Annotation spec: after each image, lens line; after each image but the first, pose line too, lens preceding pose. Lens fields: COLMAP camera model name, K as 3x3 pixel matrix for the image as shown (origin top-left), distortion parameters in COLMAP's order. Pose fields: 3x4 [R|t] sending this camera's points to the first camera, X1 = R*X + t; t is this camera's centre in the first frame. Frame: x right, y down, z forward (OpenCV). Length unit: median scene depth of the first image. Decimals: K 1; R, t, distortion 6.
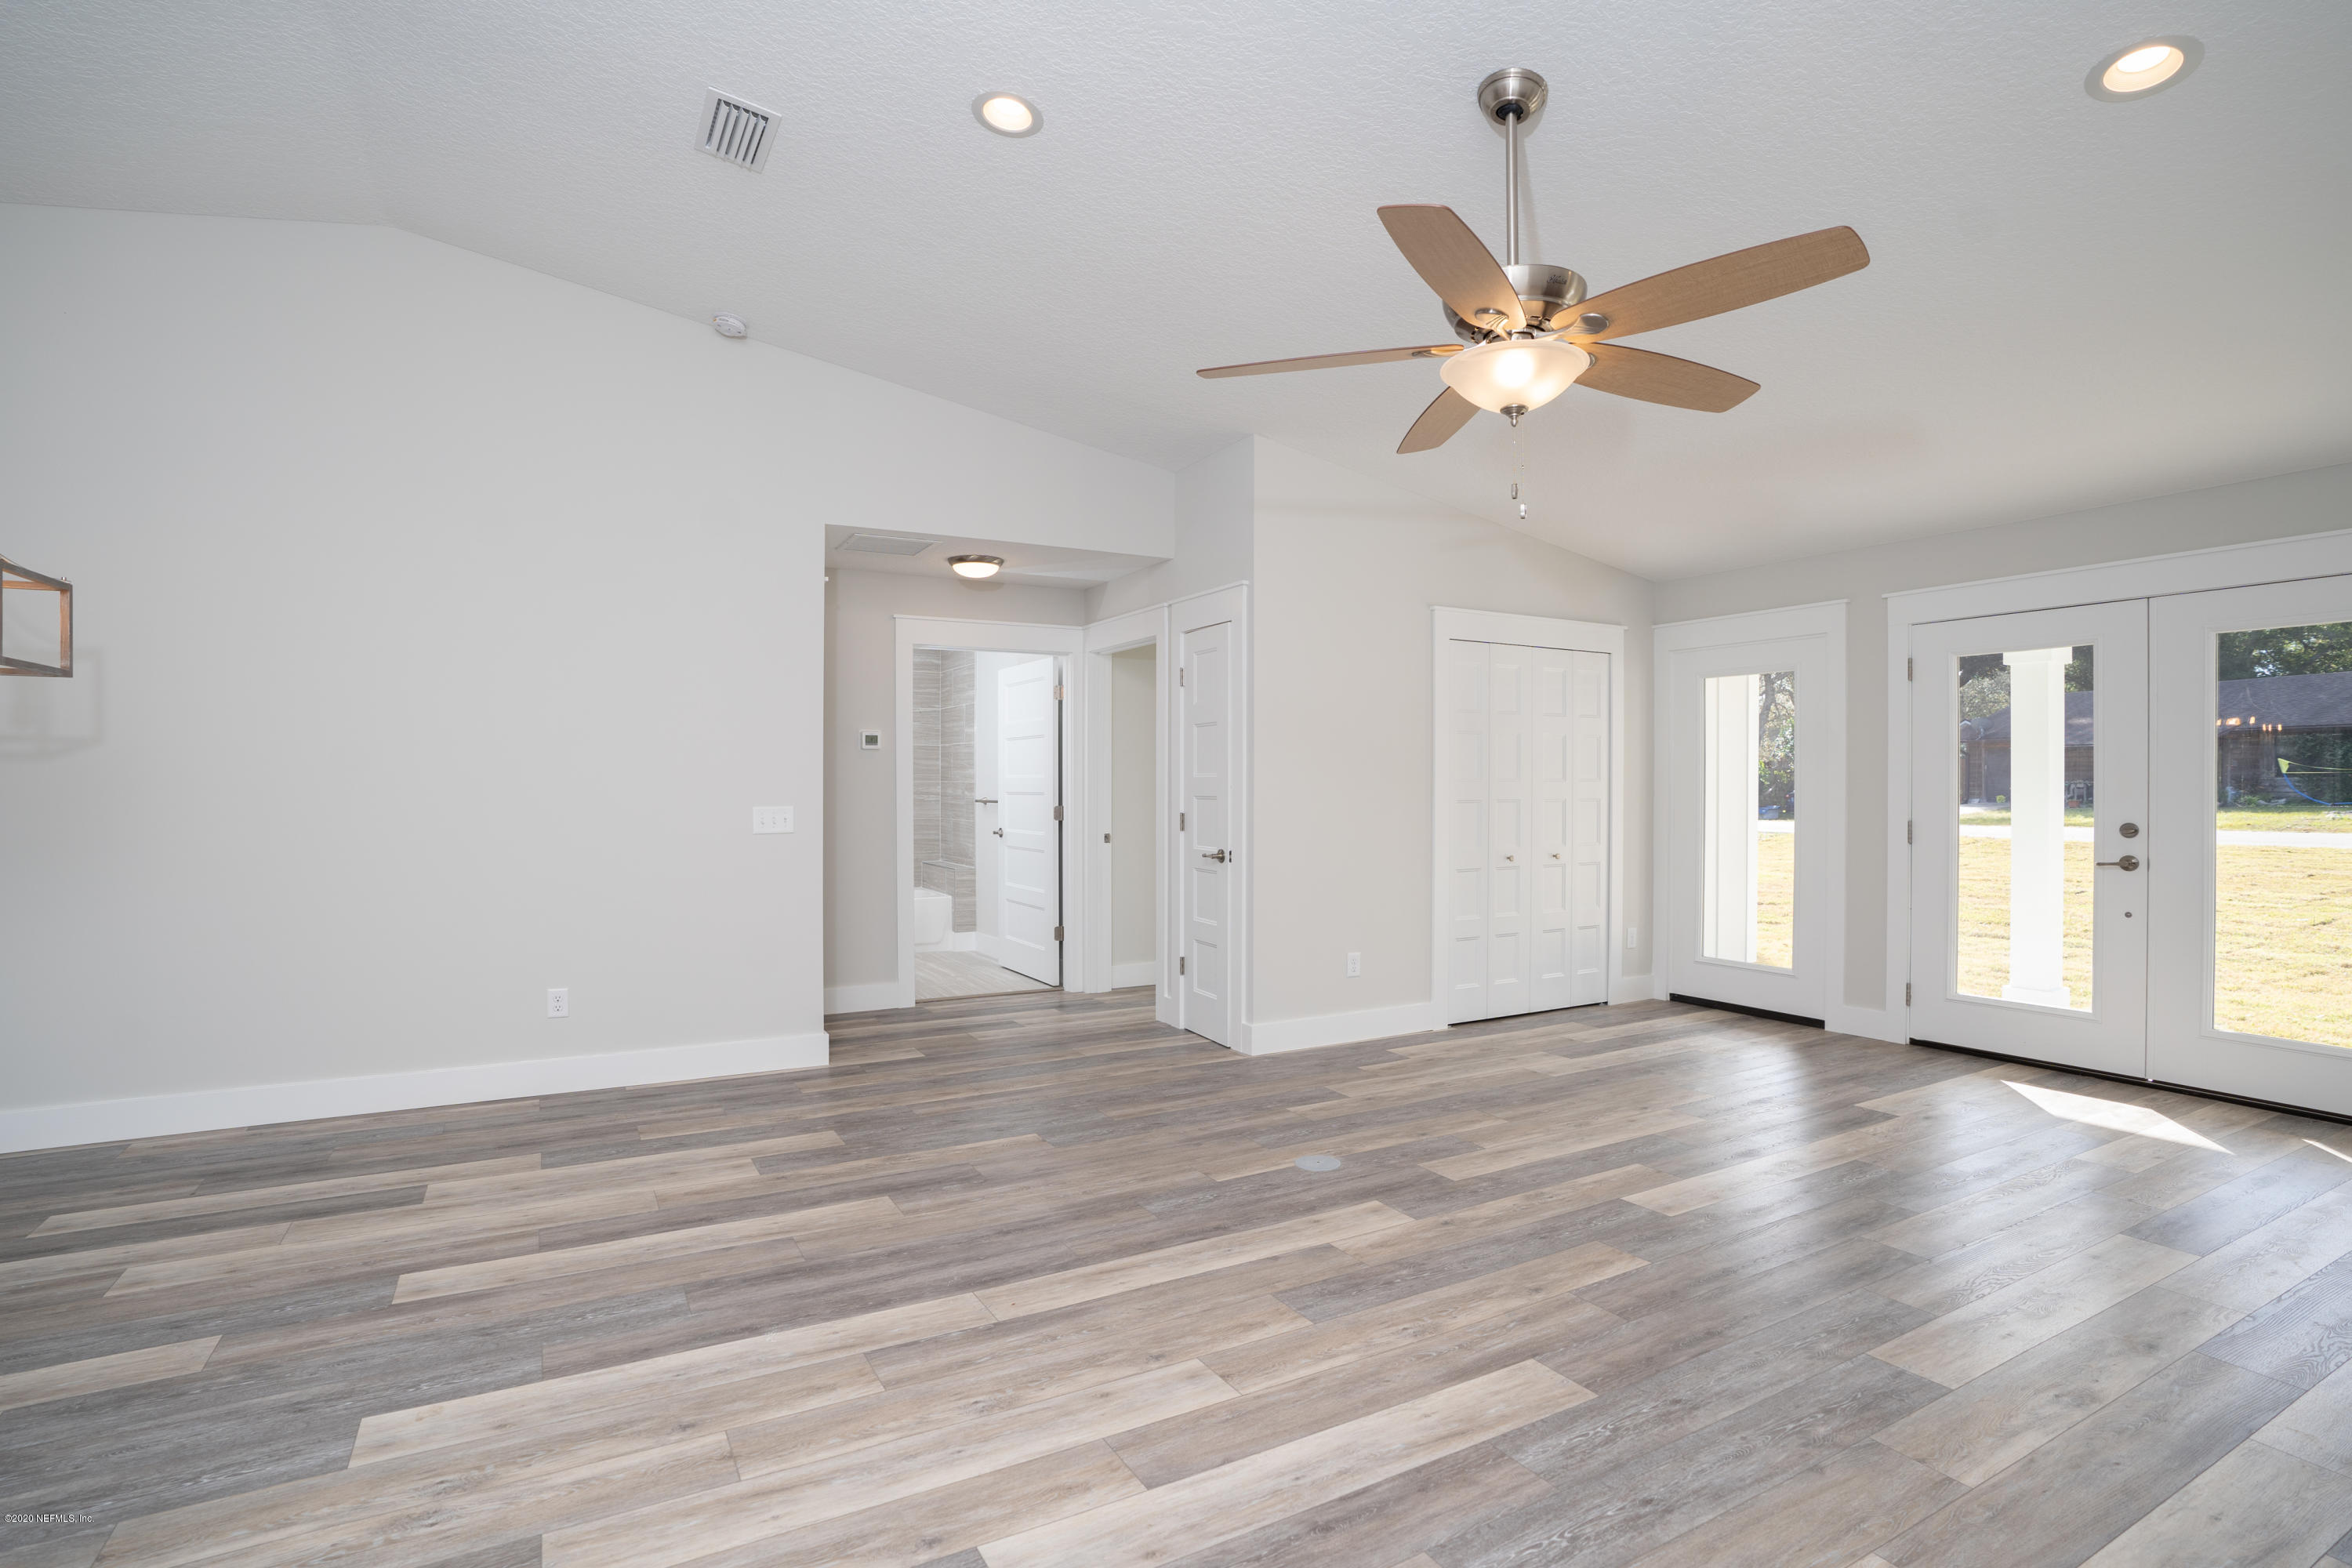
lens RADIAL K [[1089.9, 0, 1176.0], [0, 1089.9, 784.0], [0, 0, 1]] dist [-0.044029, 0.020211]
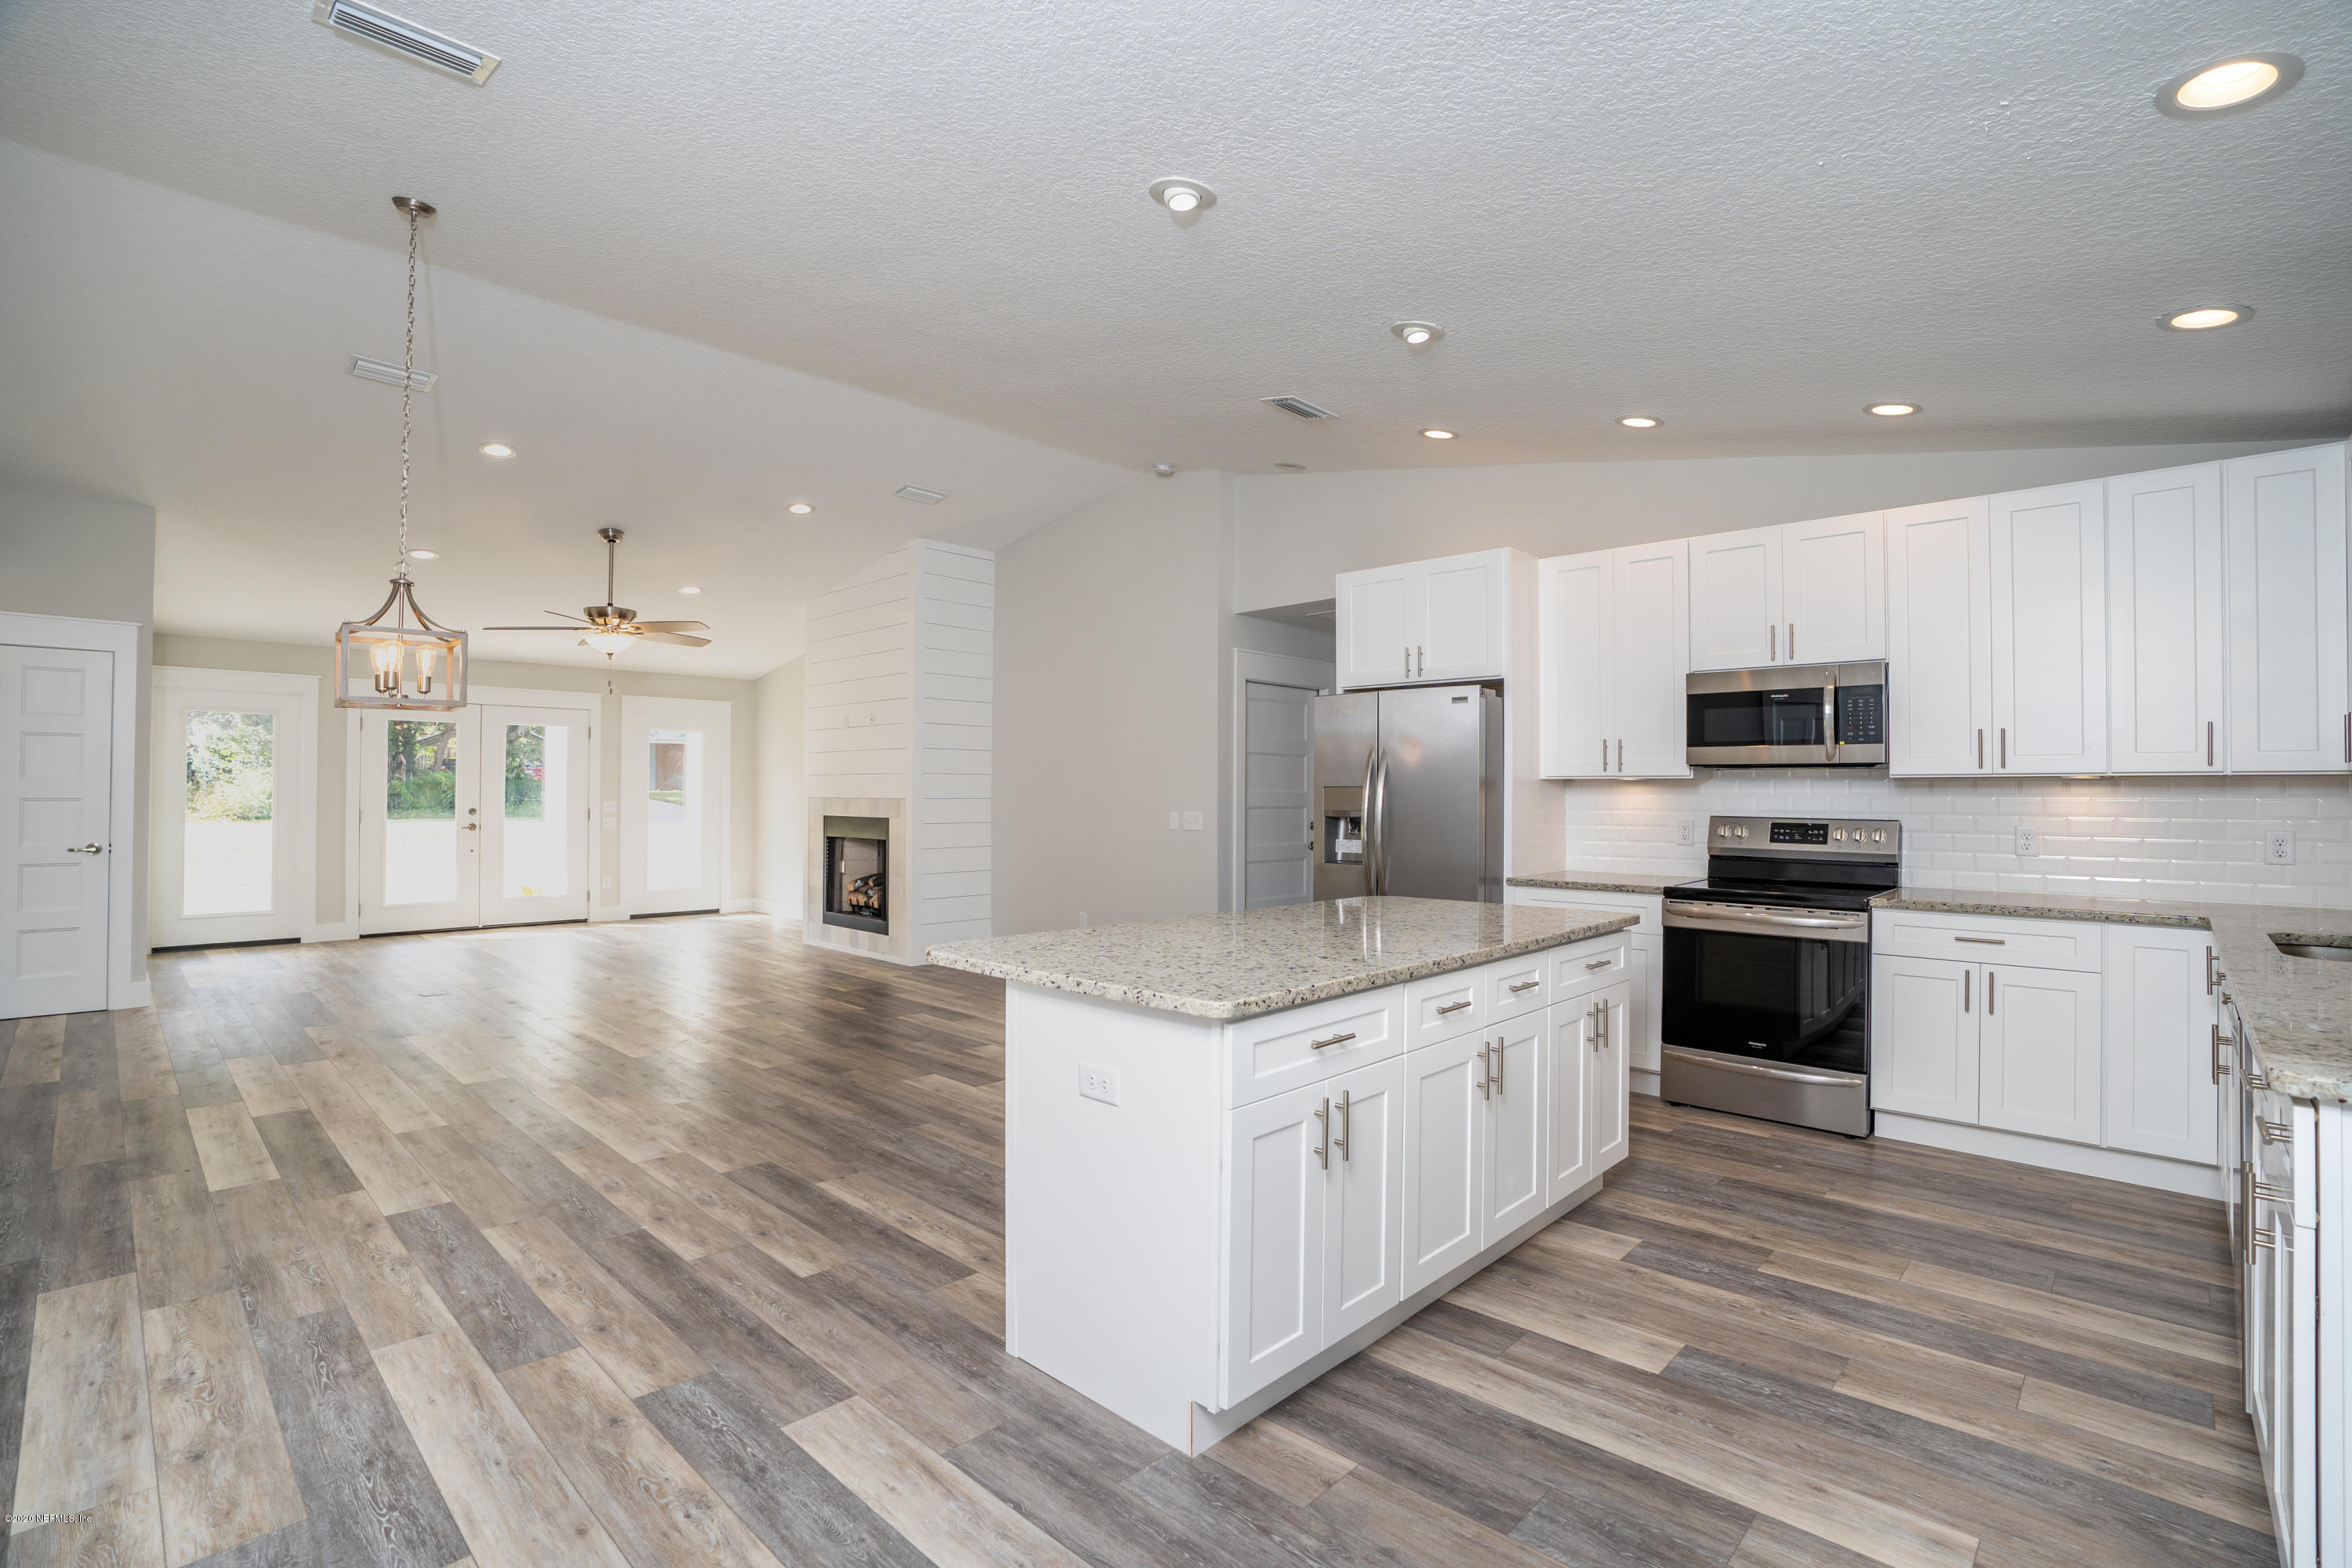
lens RADIAL K [[1089.9, 0, 1176.0], [0, 1089.9, 784.0], [0, 0, 1]] dist [-0.044029, 0.020211]
pose [[-0.299485, 0.005694, 0.954084, -2.408552], [-0.007897, 0.999933, -0.008447, -0.010624], [-0.954068, -0.010064, -0.299420, 0.388265]]
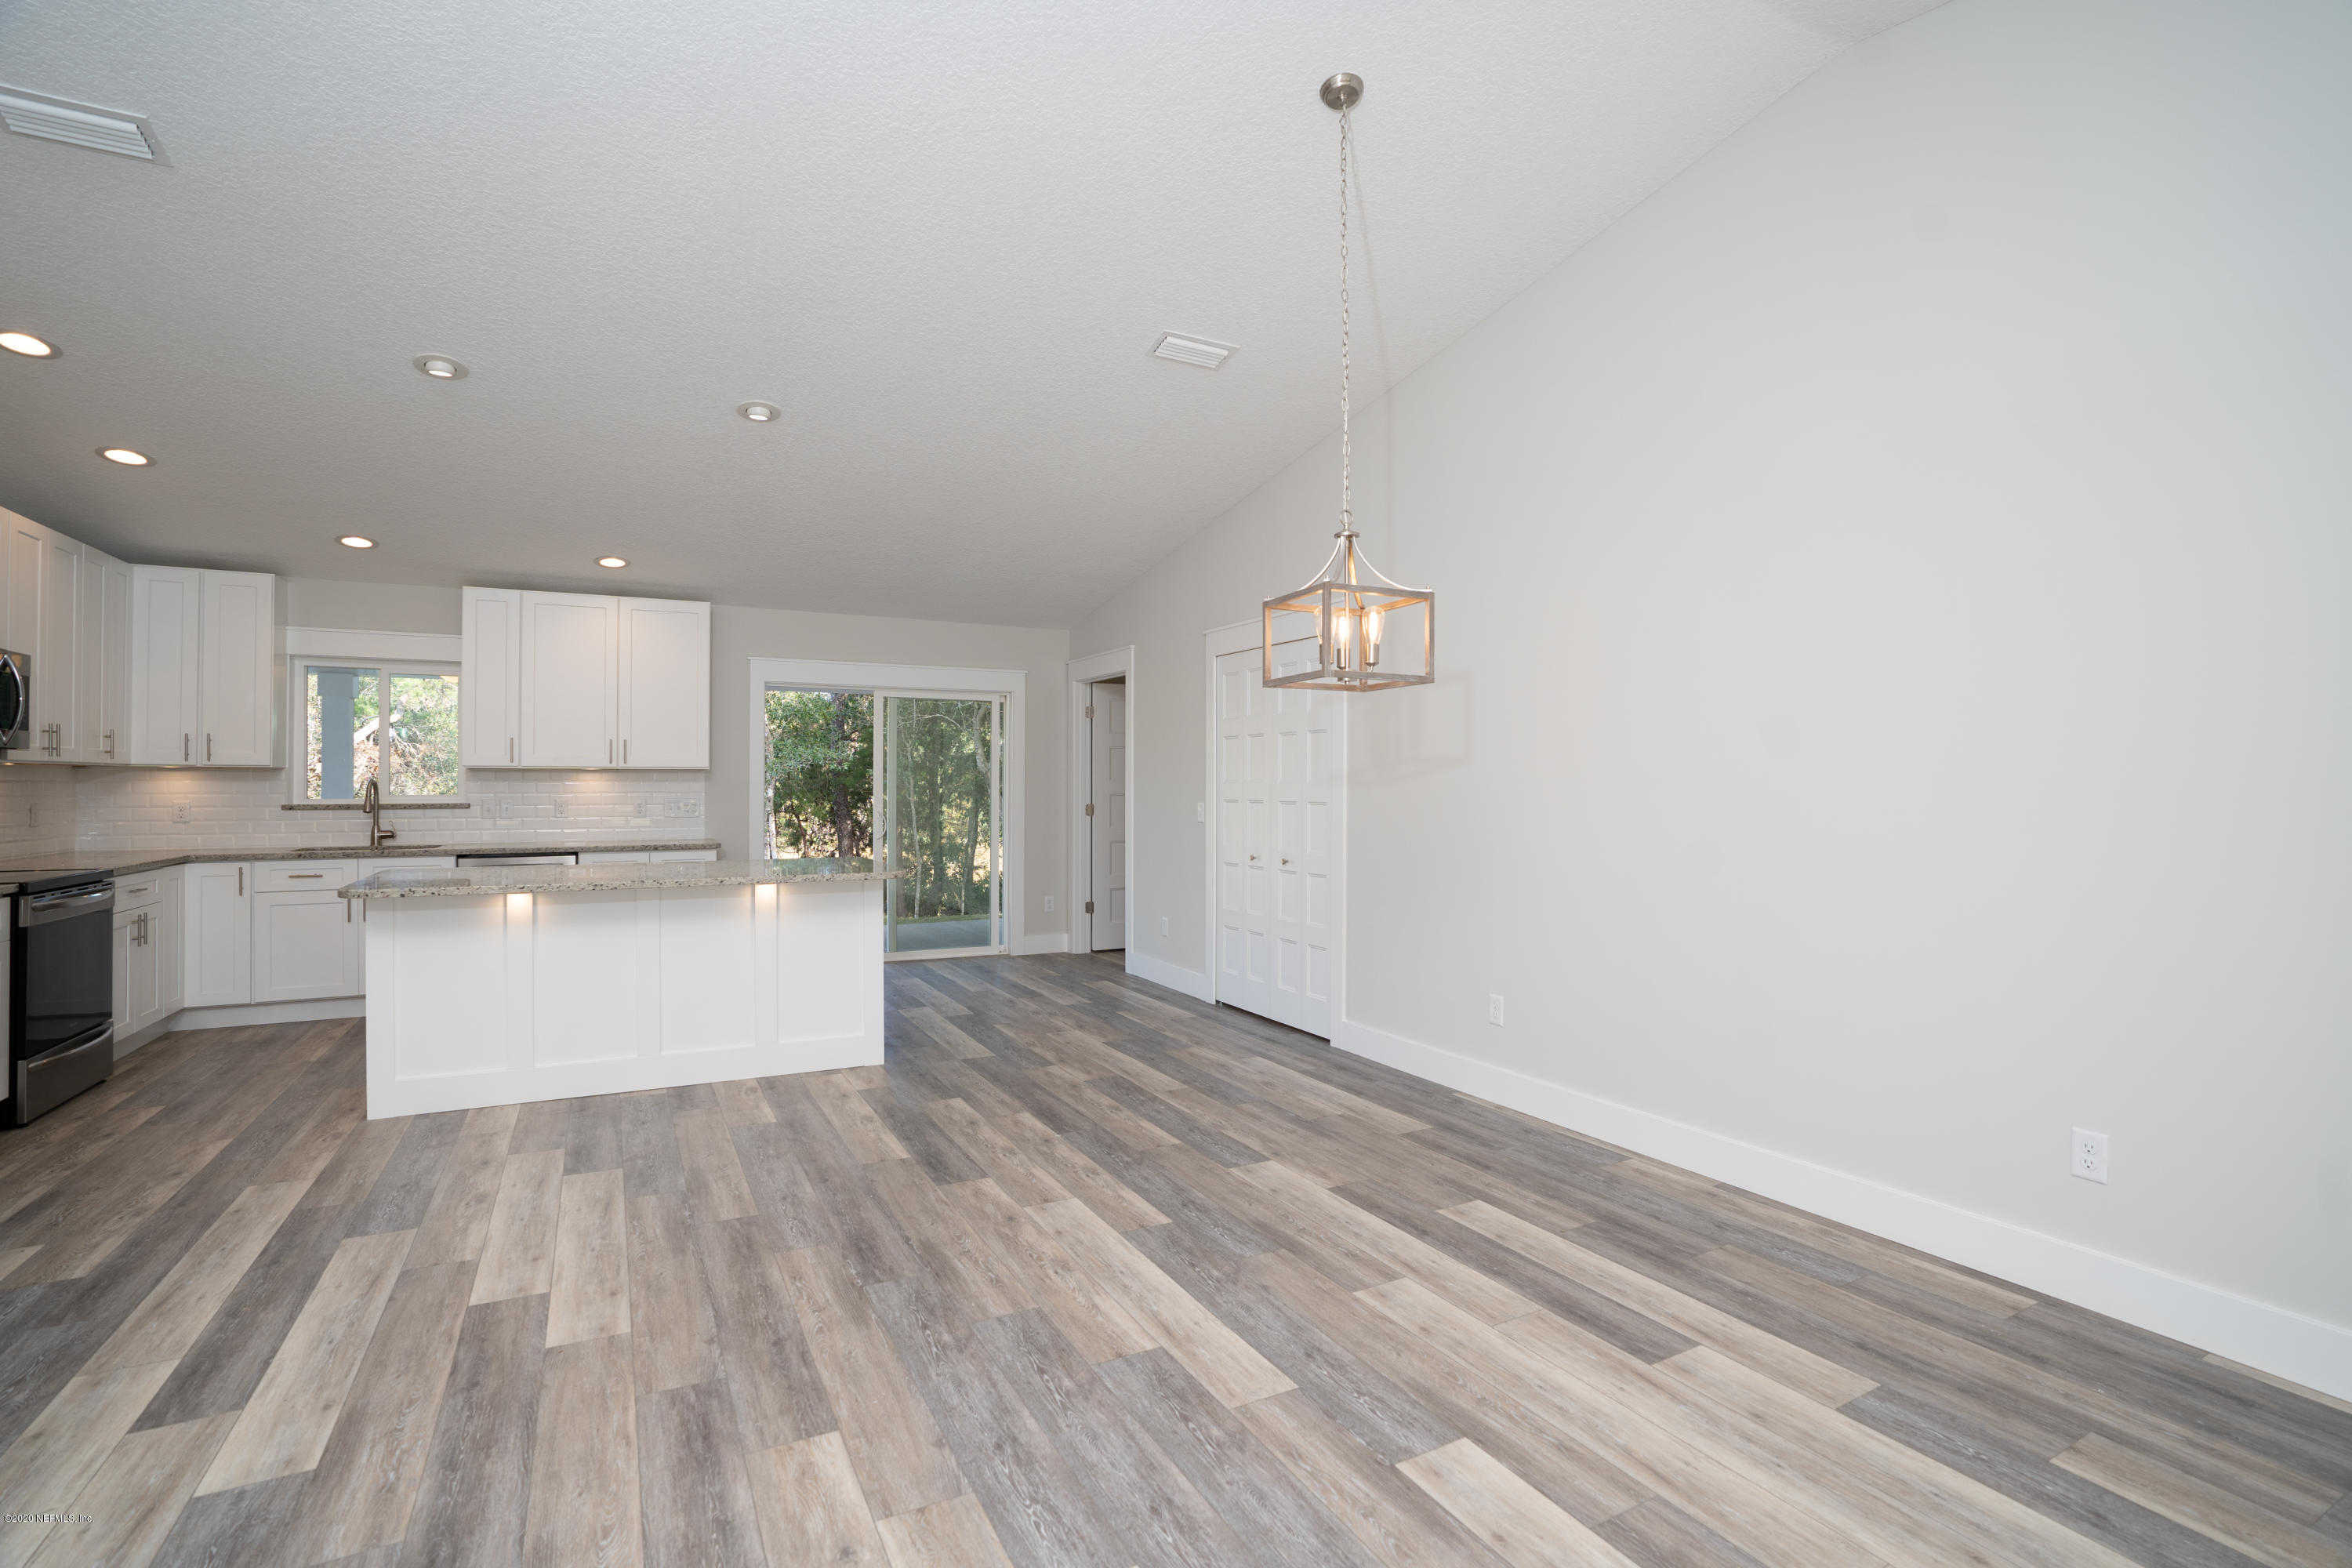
lens RADIAL K [[1144.4, 0, 1168.6], [0, 1144.4, 762.4], [0, 0, 1]] dist [-0.078364, 0.032485]
pose [[-0.023205, -0.021923, -0.999490, 0.068259], [0.002020, 0.999756, -0.021976, -0.001231], [0.999729, -0.002529, -0.023155, 0.724078]]
